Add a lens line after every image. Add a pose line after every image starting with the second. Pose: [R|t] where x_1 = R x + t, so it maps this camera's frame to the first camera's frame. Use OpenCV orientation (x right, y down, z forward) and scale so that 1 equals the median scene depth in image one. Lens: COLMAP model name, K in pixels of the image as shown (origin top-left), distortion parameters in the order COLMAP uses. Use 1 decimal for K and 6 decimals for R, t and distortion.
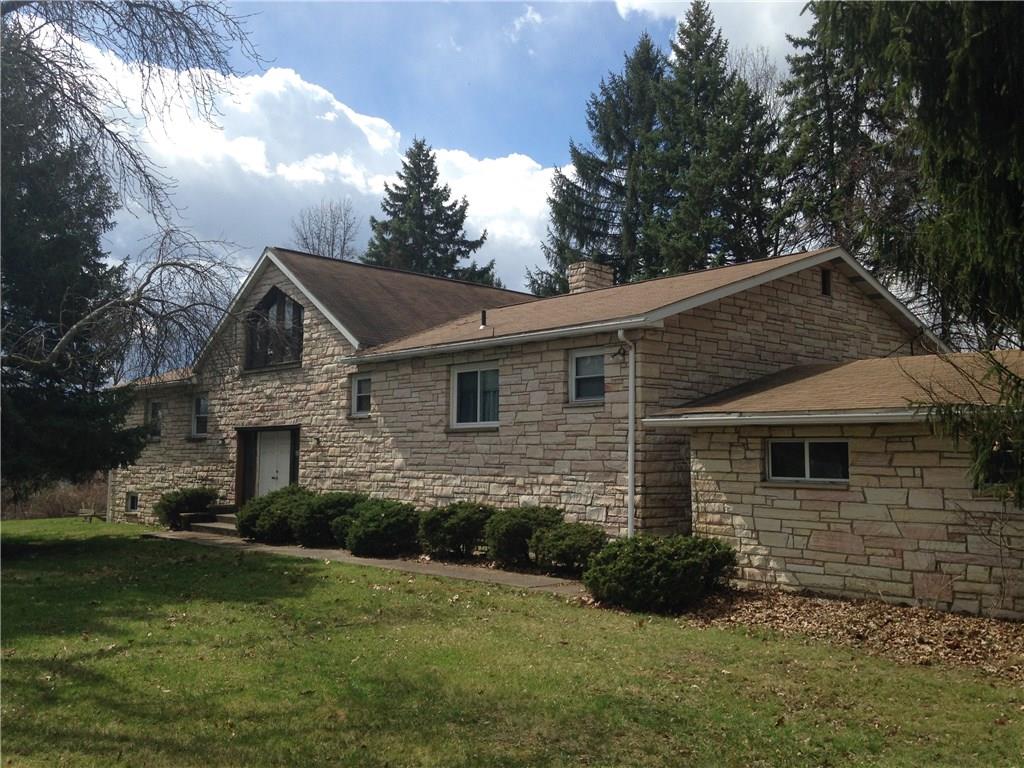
lens RADIAL K [[952.8, 0, 494.8], [0, 952.8, 382.1], [0, 0, 1]] dist [0.101869, 0.000000]
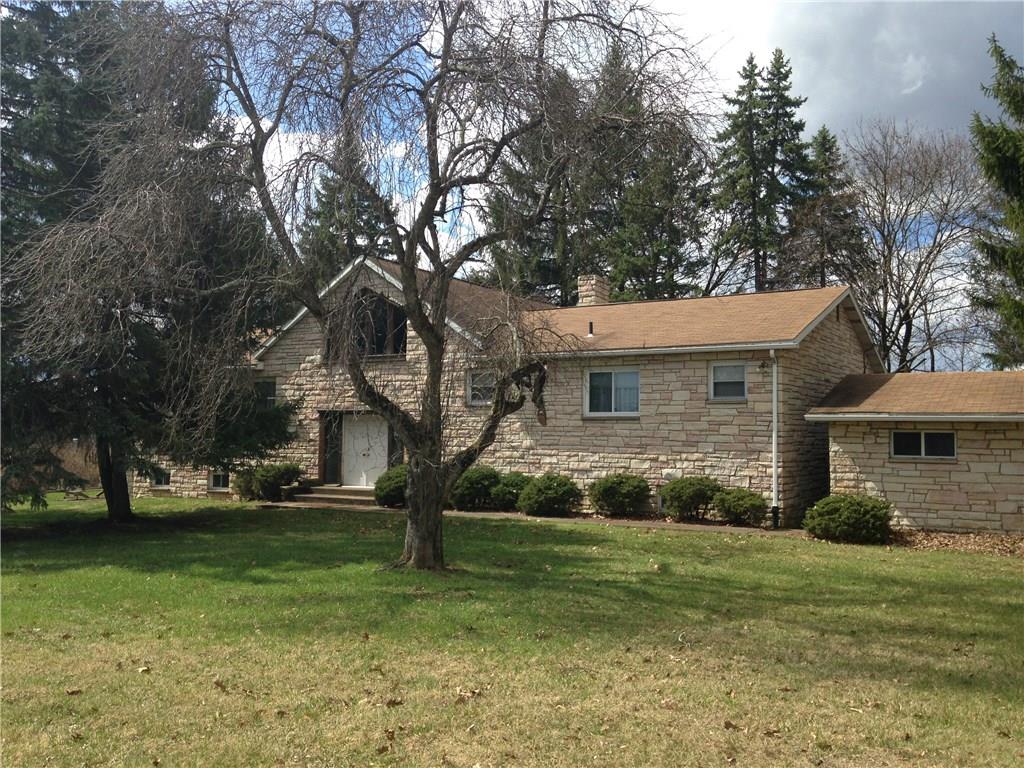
lens RADIAL K [[952.8, 0, 510.8], [0, 952.8, 394.0], [0, 0, 1]] dist [0.101869, 0.000000]
pose [[0.956556, 0.011221, 0.291331, -0.480569], [-0.023926, 0.998910, 0.040083, -0.028344], [-0.290564, -0.045312, 0.955782, -0.174424]]
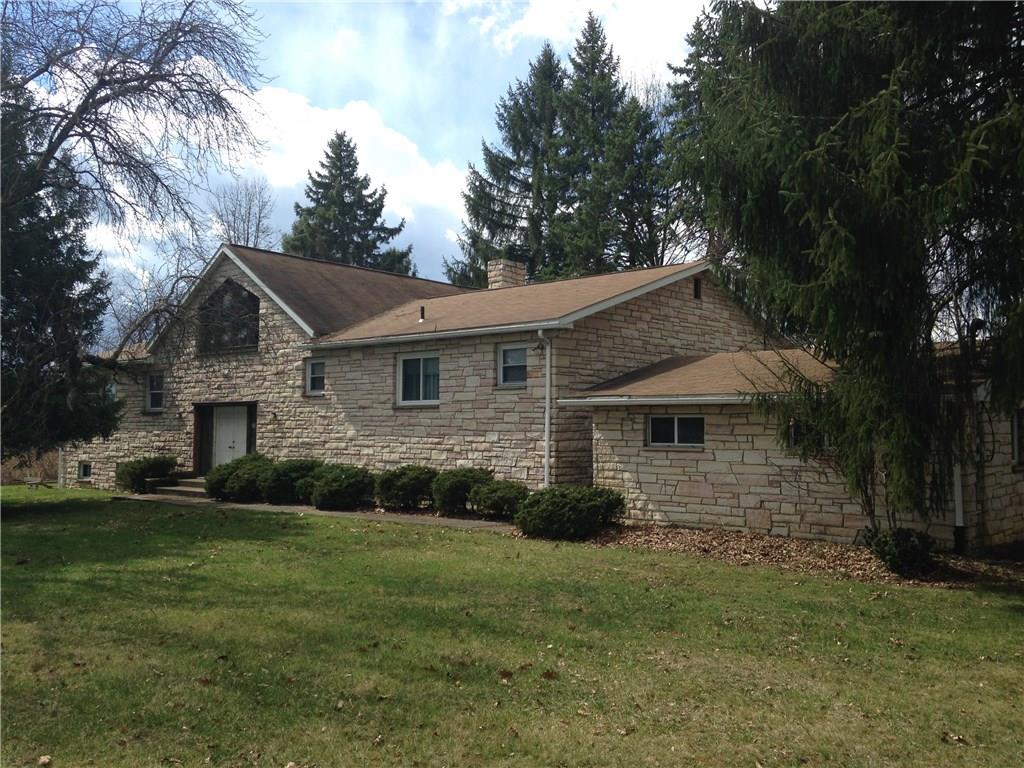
lens RADIAL K [[952.8, 0, 502.0], [0, 952.8, 384.9], [0, 0, 1]] dist [0.101869, 0.000000]
pose [[0.993373, 0.002863, 0.114901, -0.049933], [-0.006756, 0.999416, 0.033510, -0.017761], [-0.114738, -0.034065, 0.992812, -0.203707]]
